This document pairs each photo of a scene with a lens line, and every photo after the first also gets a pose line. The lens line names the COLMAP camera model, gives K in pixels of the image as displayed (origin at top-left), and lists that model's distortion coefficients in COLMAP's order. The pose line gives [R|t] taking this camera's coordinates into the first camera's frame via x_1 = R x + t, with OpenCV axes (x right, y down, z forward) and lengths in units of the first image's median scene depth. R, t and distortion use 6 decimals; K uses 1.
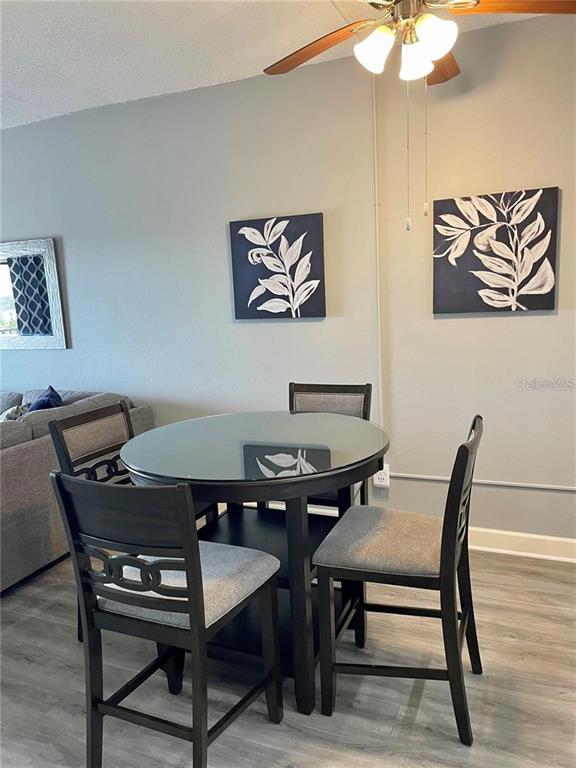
lens RADIAL K [[577.2, 0, 287.1], [0, 577.2, 390.0], [0, 0, 1]] dist [0.082477, -0.101742]
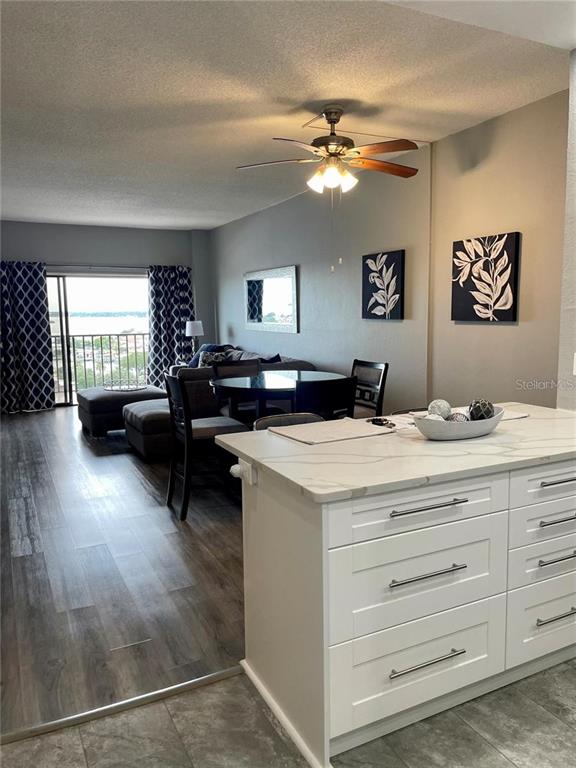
lens RADIAL K [[577.2, 0, 294.2], [0, 577.2, 379.2], [0, 0, 1]] dist [0.082477, -0.101742]
pose [[0.762455, 0.114978, -0.636743, 0.908324], [-0.125394, 0.991685, 0.028920, 0.018063], [0.634774, 0.057794, 0.770533, -0.333758]]
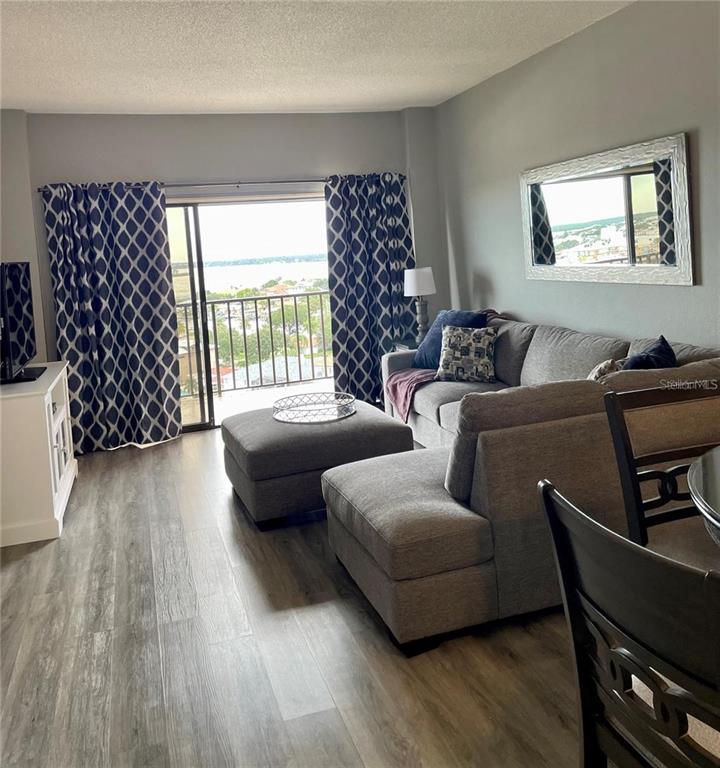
lens RADIAL K [[726.9, 0, 350.6], [0, 726.9, 292.7], [0, 0, 1]] dist [0.049100, 0.000000]
pose [[0.643236, 0.047425, -0.764198, 0.050476], [-0.081756, 0.996628, -0.006967, -0.028870], [0.761291, 0.066959, 0.644944, 0.141536]]
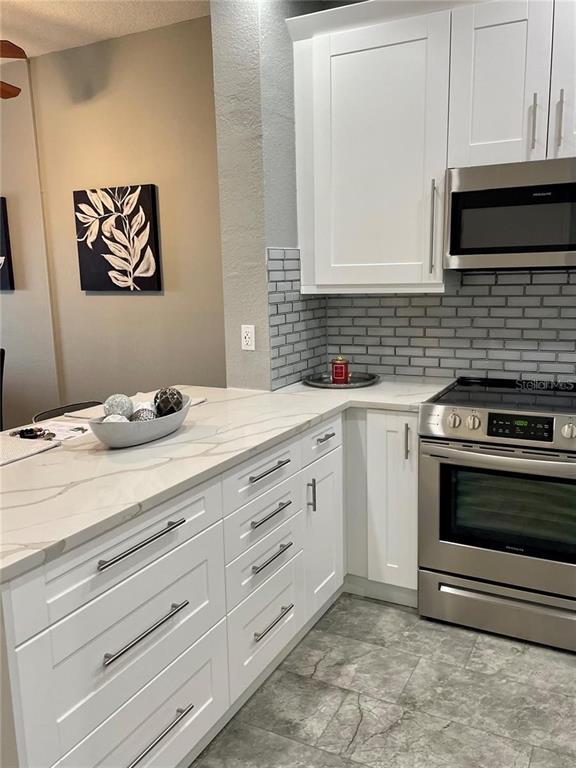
lens RADIAL K [[661.1, 0, 290.2], [0, 661.1, 386.6], [0, 0, 1]] dist [0.077605, -0.080373]
pose [[0.995699, 0.041312, -0.082929, 0.802941], [-0.039767, 0.999005, 0.020201, 0.014369], [0.083681, -0.016816, 0.996351, -0.277673]]
